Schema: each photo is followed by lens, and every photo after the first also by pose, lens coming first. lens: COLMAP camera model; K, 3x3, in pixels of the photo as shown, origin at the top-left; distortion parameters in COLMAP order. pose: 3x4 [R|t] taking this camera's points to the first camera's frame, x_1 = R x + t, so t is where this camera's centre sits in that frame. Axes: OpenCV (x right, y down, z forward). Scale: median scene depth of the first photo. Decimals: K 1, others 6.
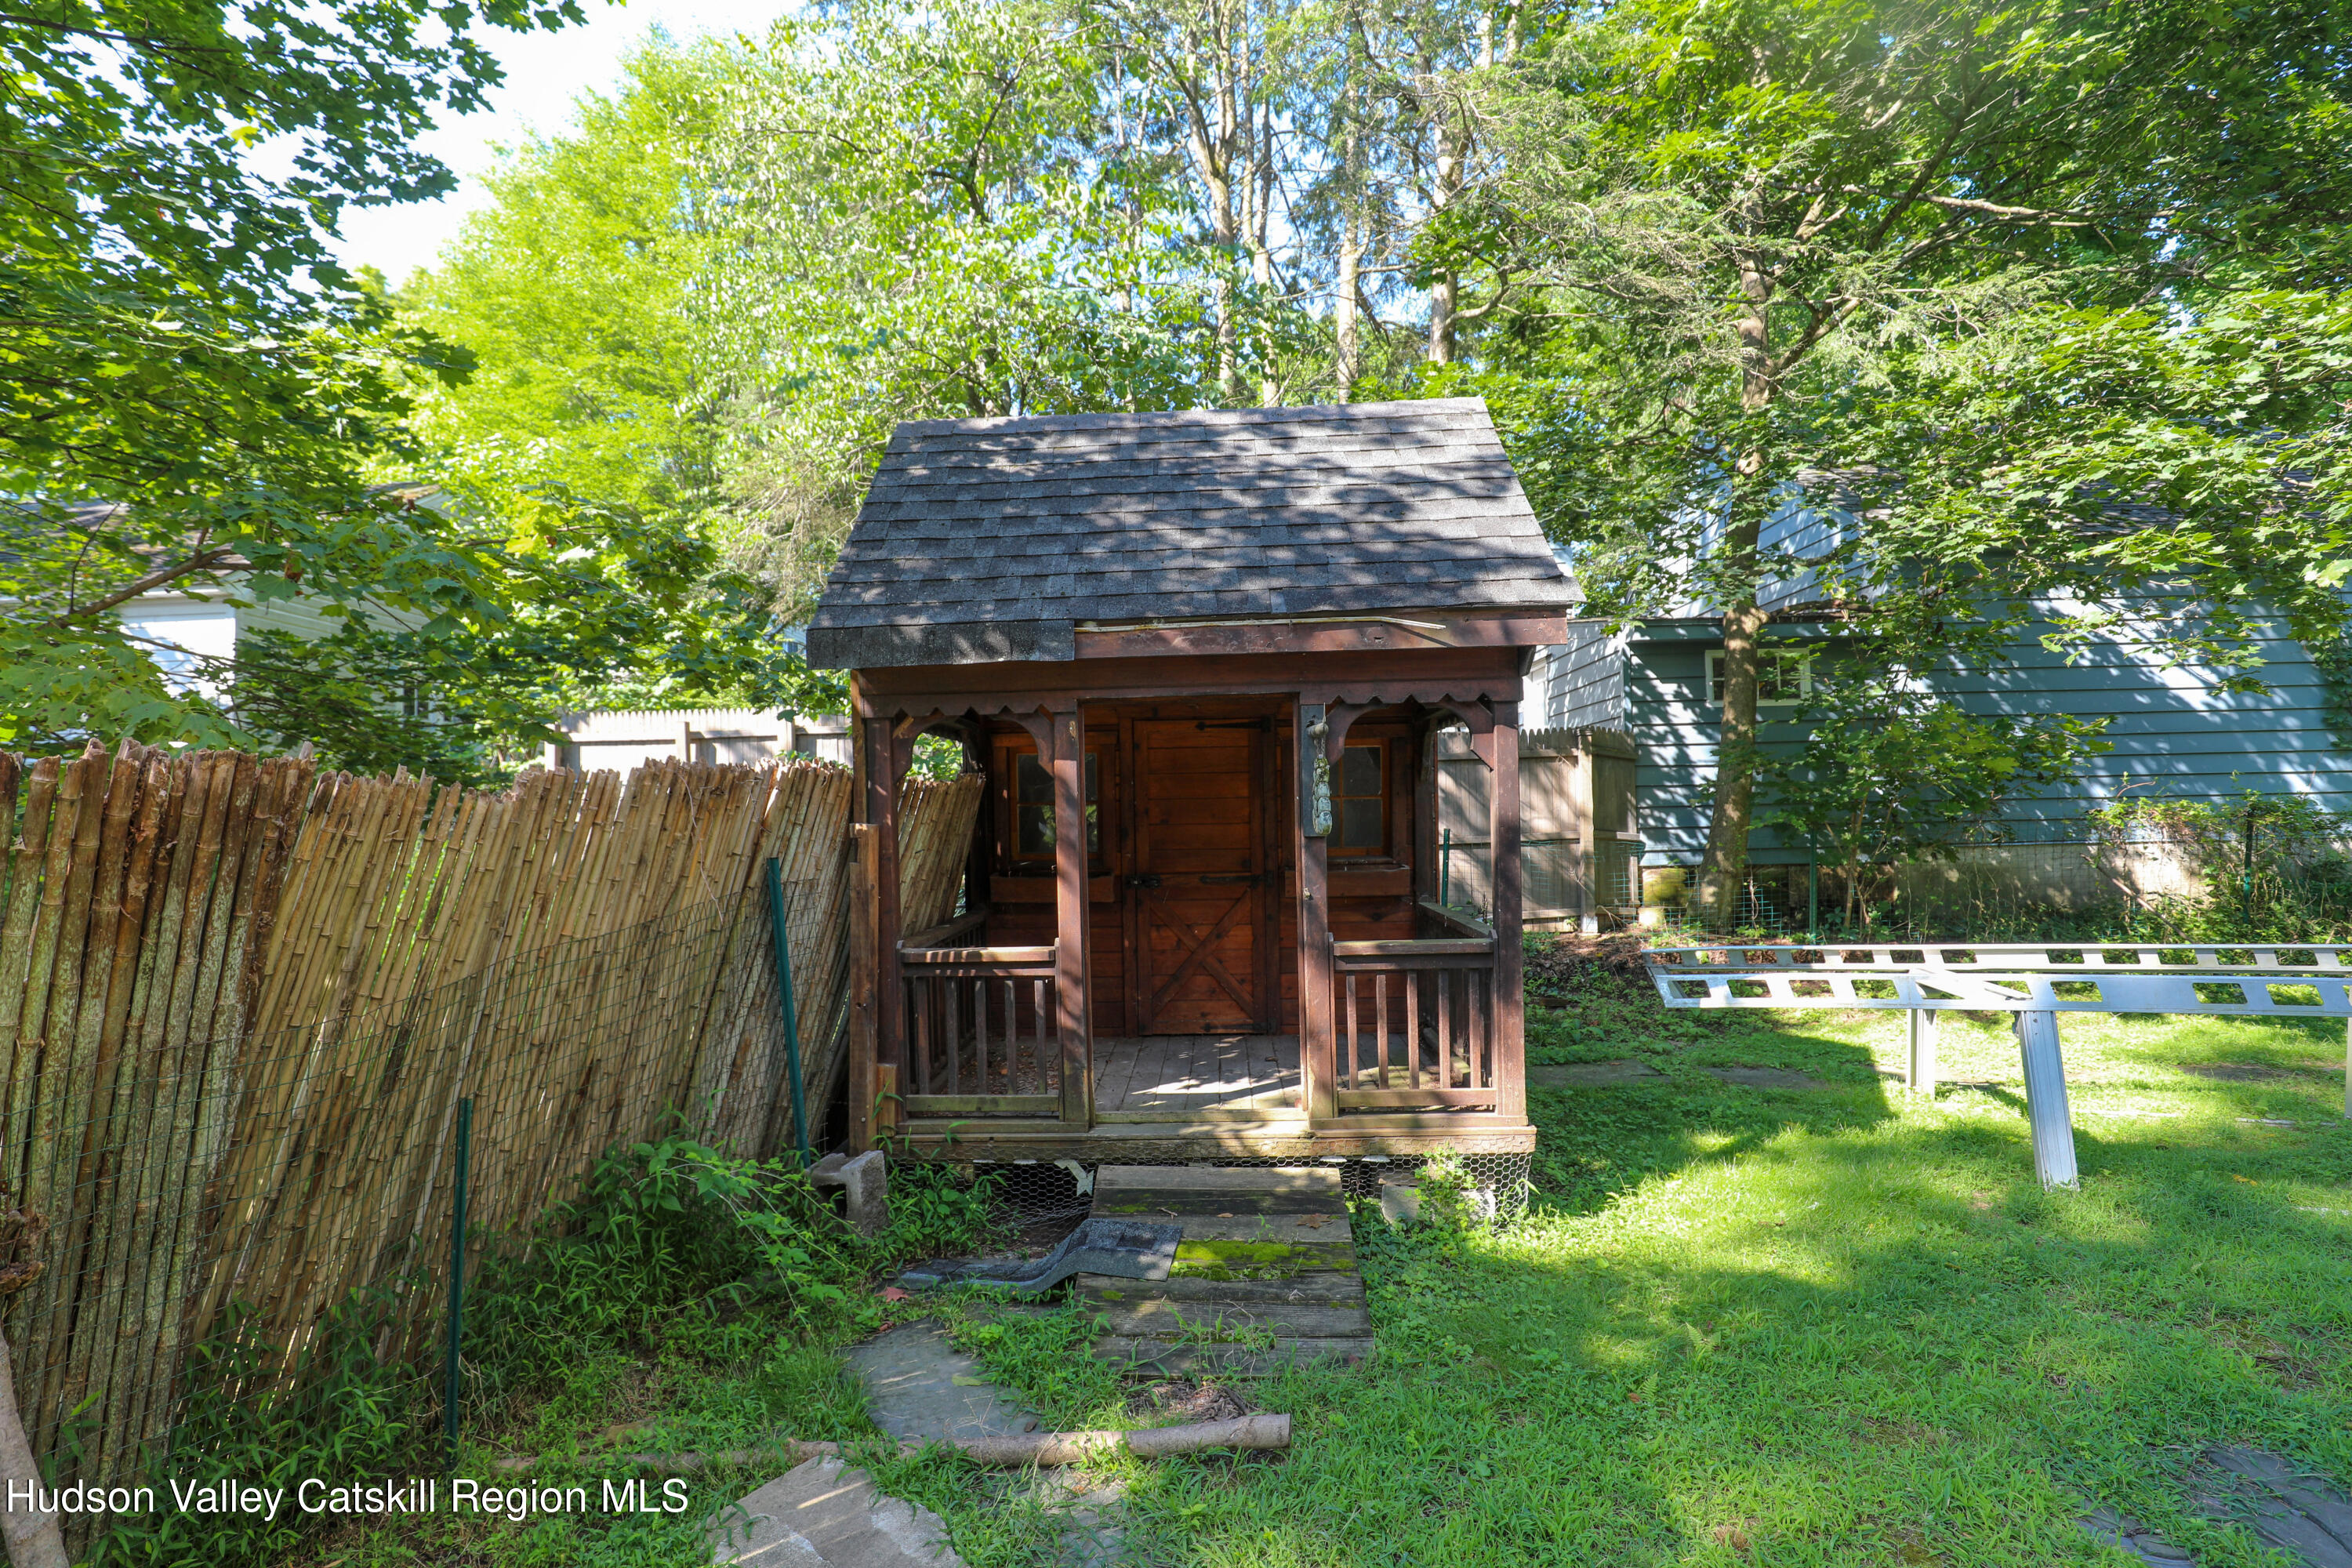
lens RADIAL K [[1071.4, 0, 1167.3], [0, 1071.4, 798.8], [0, 0, 1]] dist [-0.034770, 0.005991]
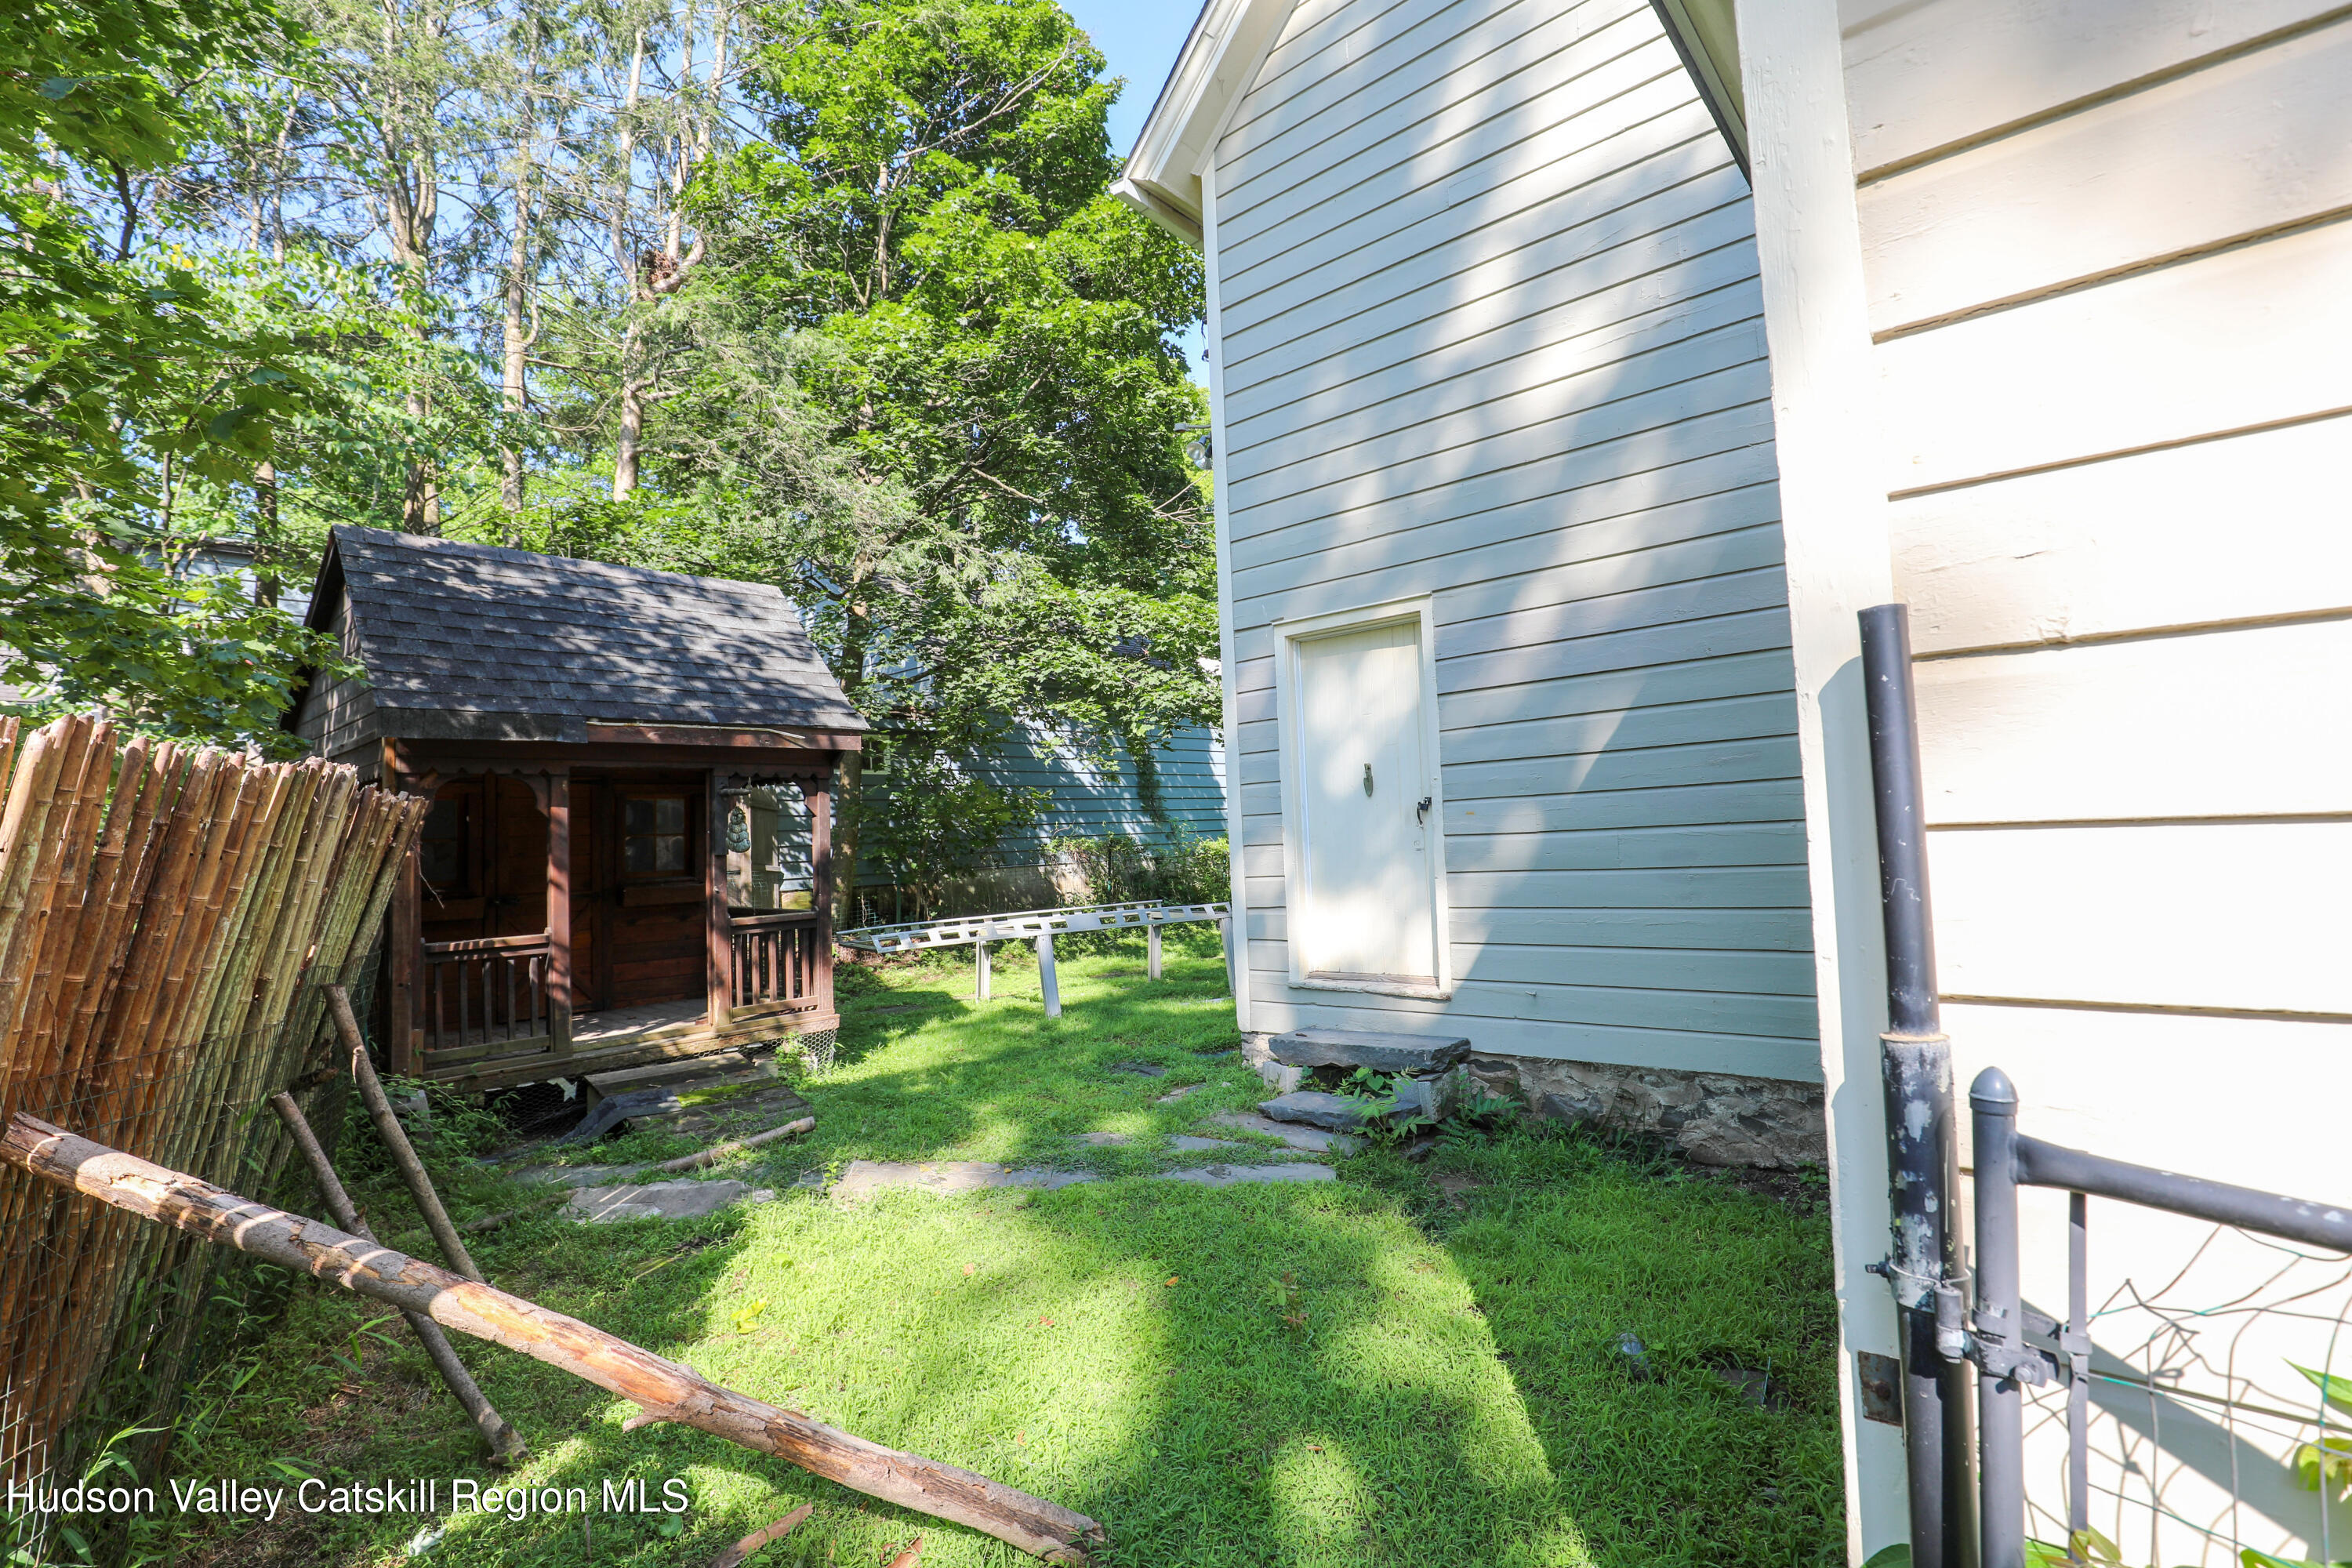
lens RADIAL K [[1071.4, 0, 1177.0], [0, 1071.4, 793.8], [0, 0, 1]] dist [-0.034770, 0.005991]
pose [[0.640766, 0.026485, 0.767279, -0.626977], [0.014061, 0.998832, -0.046221, 0.023954], [-0.767607, 0.040405, 0.639646, -0.562888]]
